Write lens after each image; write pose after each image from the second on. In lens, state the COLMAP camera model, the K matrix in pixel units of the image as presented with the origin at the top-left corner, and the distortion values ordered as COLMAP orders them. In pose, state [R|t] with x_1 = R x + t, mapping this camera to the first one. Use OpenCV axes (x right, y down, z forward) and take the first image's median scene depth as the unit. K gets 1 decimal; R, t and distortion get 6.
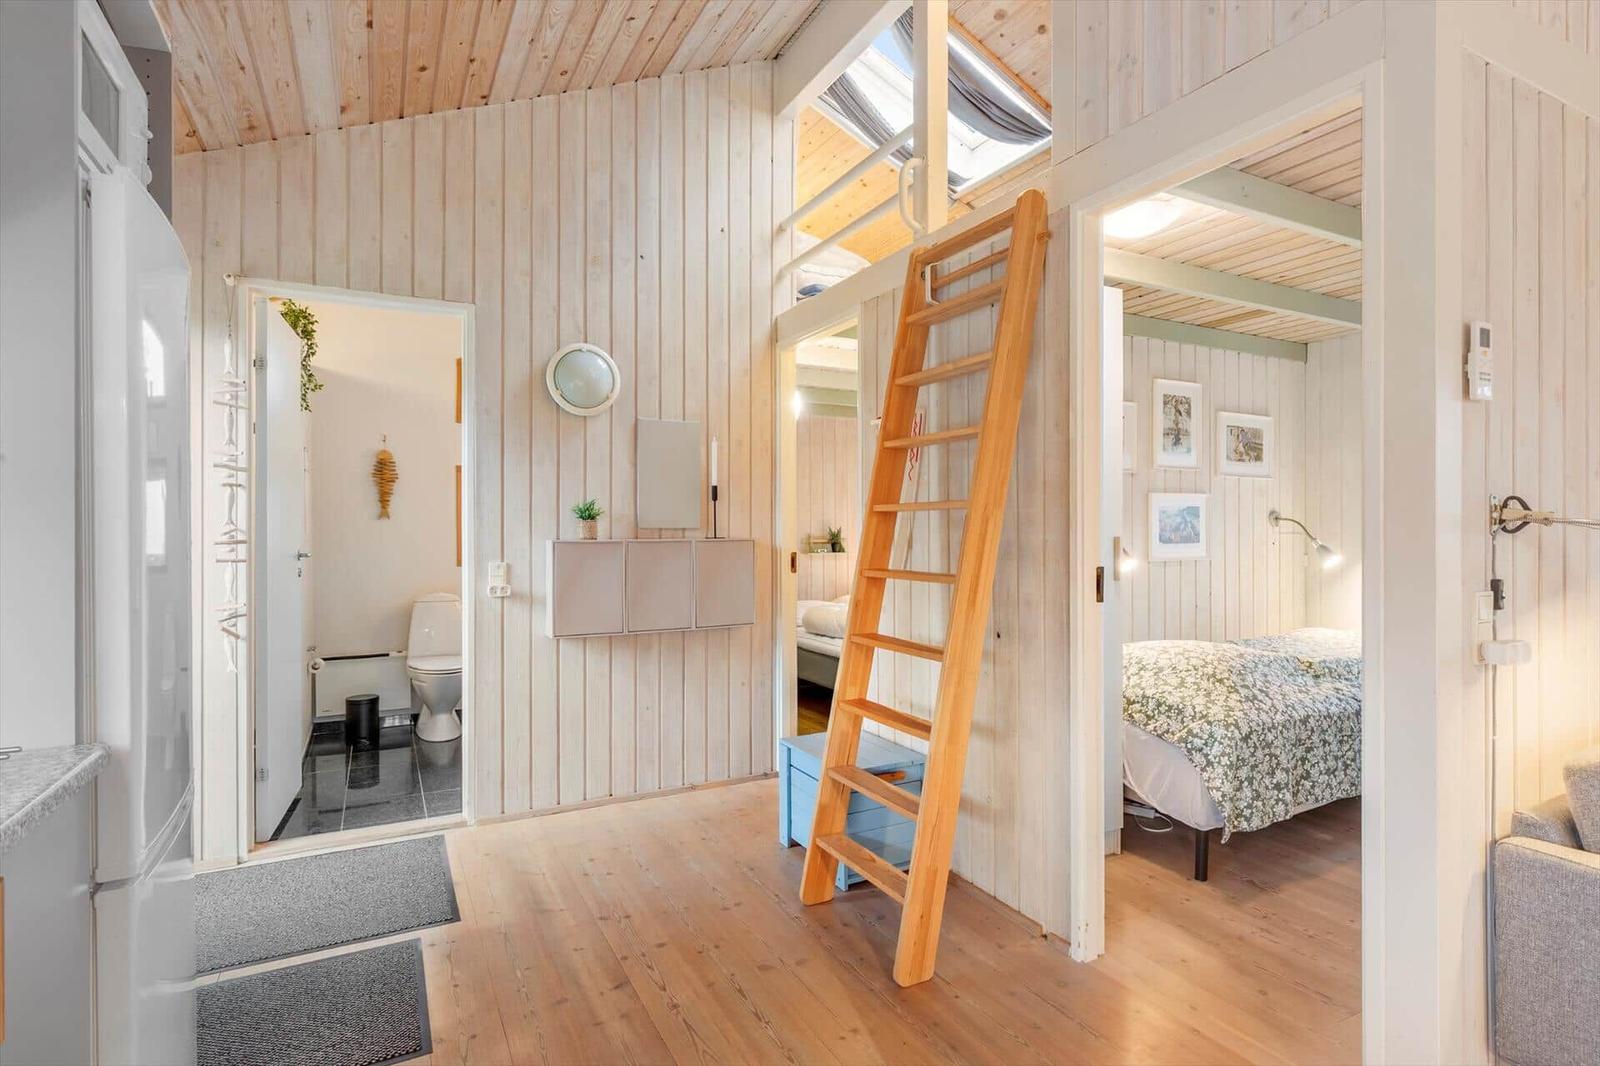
lens RADIAL K [[813.6, 0, 804.9], [0, 813.6, 535.2], [0, 0, 1]] dist [0.000520, 0.000271]
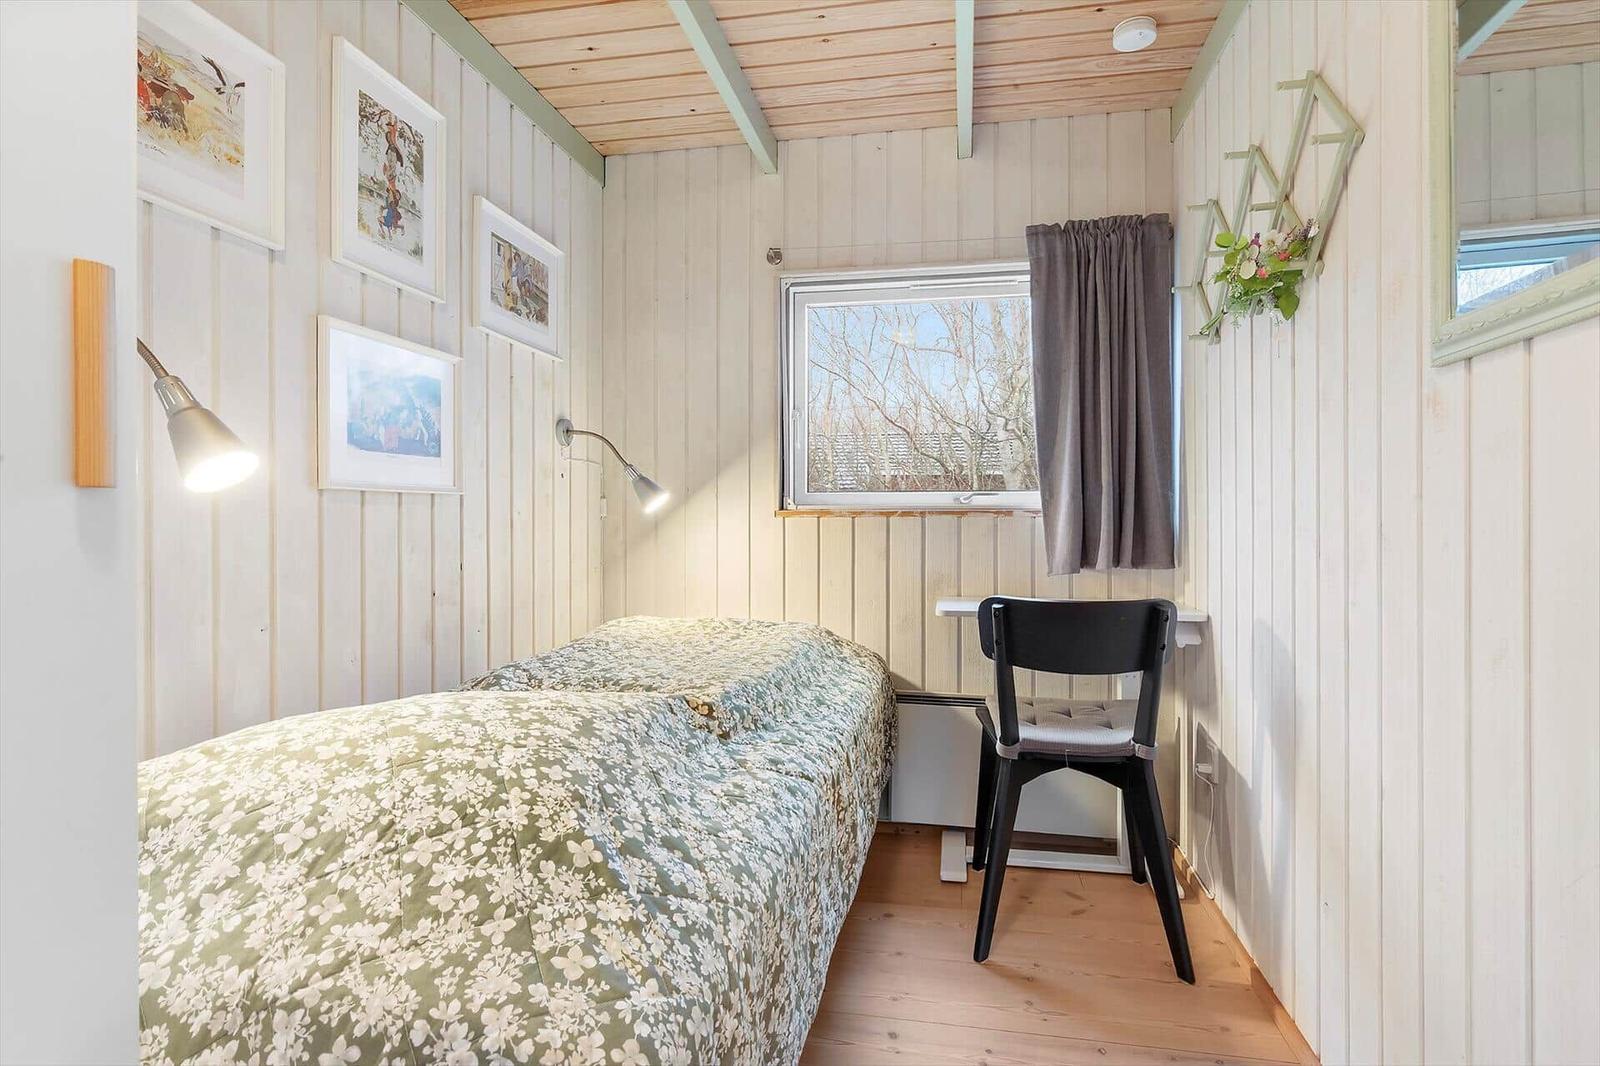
lens RADIAL K [[825.8, 0, 806.6], [0, 825.8, 522.8], [0, 0, 1]] dist [-0.002375, -0.000461]
pose [[0.623099, -0.001052, 0.782142, 0.322858], [0.002723, 0.999996, -0.000824, 0.062911], [-0.782138, 0.002643, 0.623100, 0.712159]]
